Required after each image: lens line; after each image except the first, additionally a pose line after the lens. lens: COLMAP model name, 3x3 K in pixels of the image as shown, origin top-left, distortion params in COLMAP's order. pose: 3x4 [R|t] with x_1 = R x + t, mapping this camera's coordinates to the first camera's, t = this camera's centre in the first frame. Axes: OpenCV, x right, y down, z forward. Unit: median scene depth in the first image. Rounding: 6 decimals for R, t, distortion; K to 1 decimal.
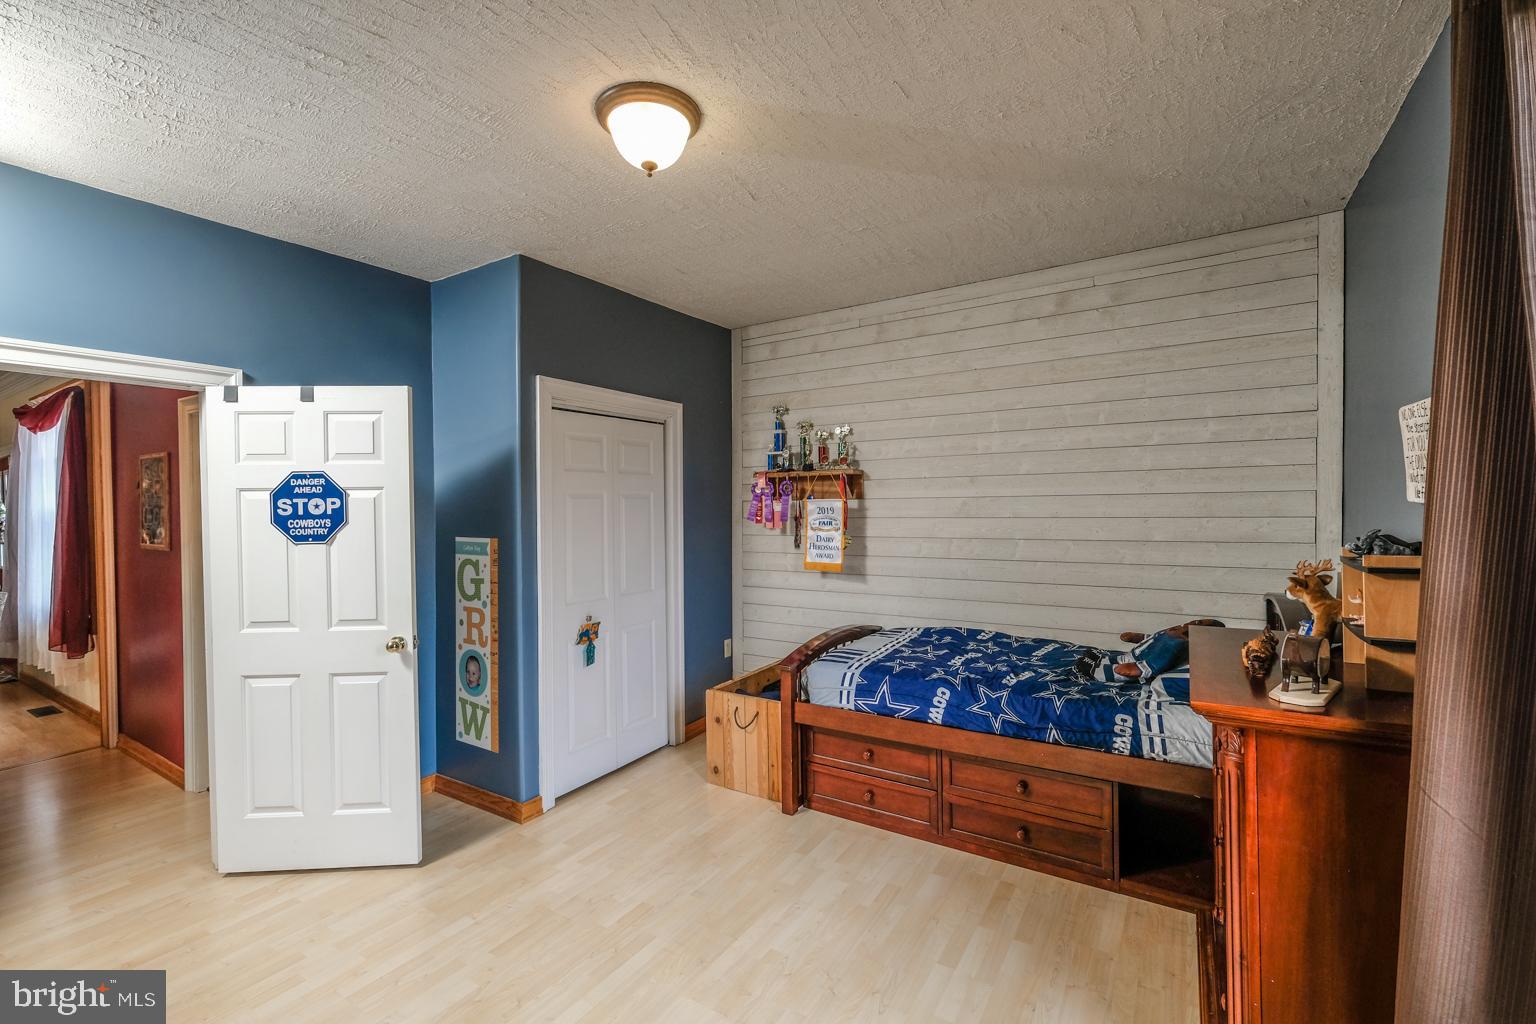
lens RADIAL K [[674.9, 0, 772.5], [0, 674.9, 508.7], [0, 0, 1]] dist [-0.001537, -0.000469]
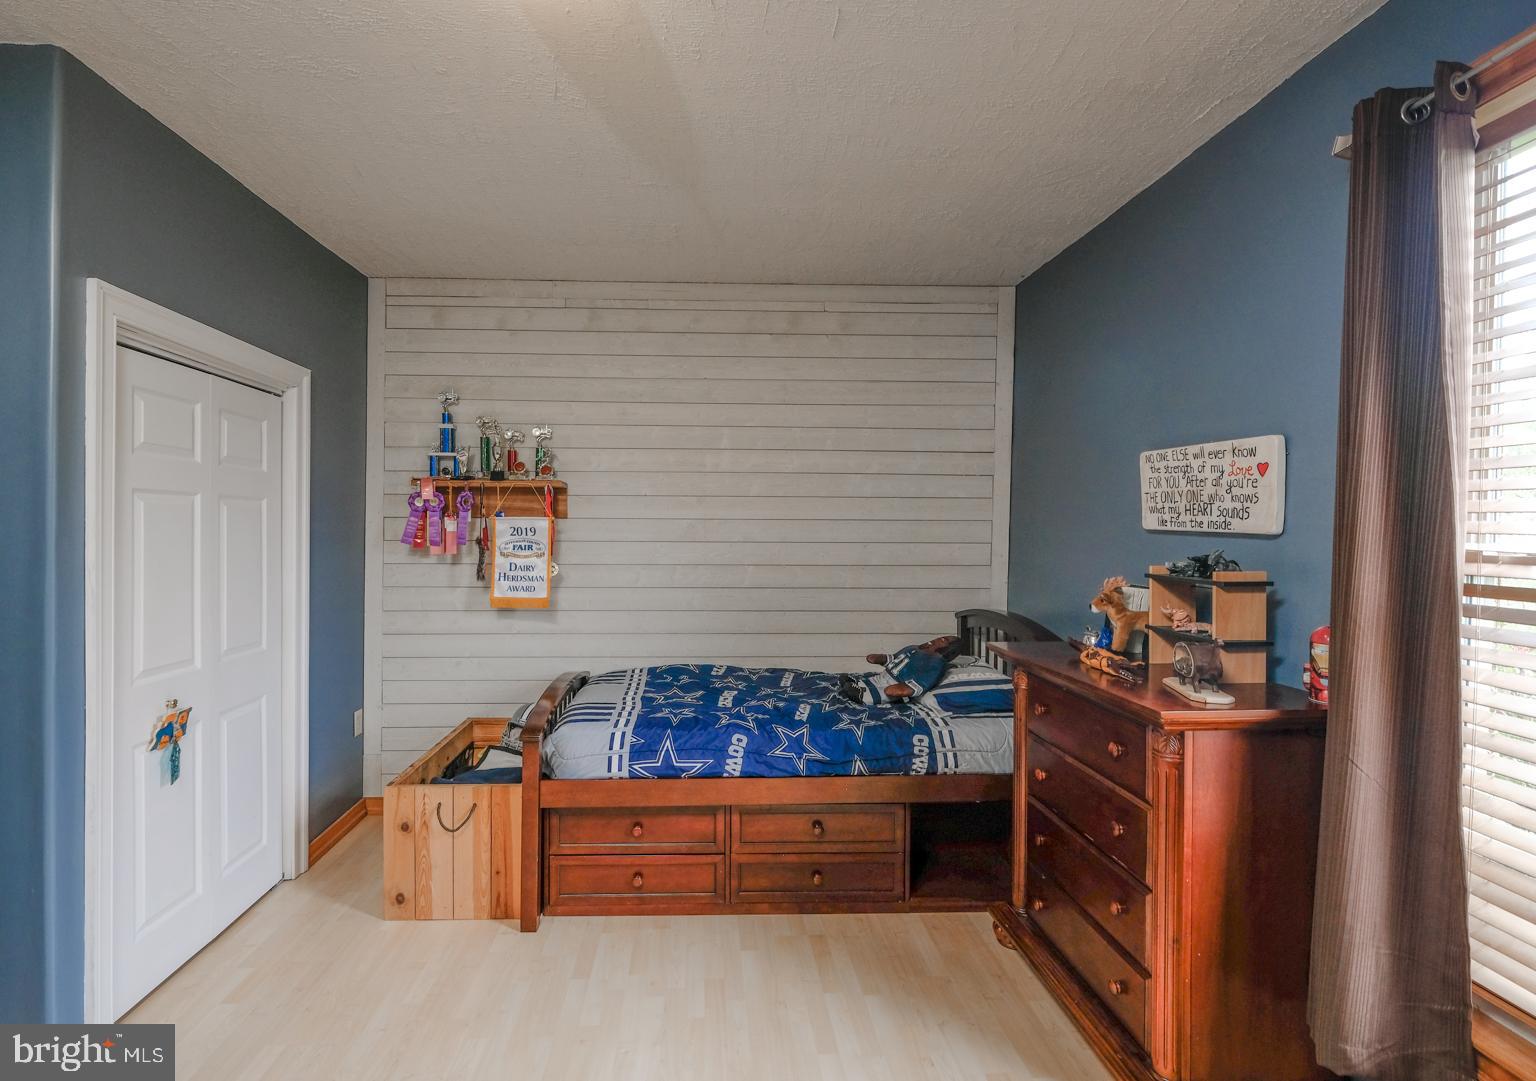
lens RADIAL K [[724.2, 0, 737.3], [0, 724.2, 538.2], [0, 0, 1]] dist [0.003587, 0.000777]
pose [[0.817515, 0.012017, 0.575782, -0.246770], [-0.013493, 0.999907, -0.001711, 0.010263], [-0.575749, -0.006371, 0.817601, 0.195591]]
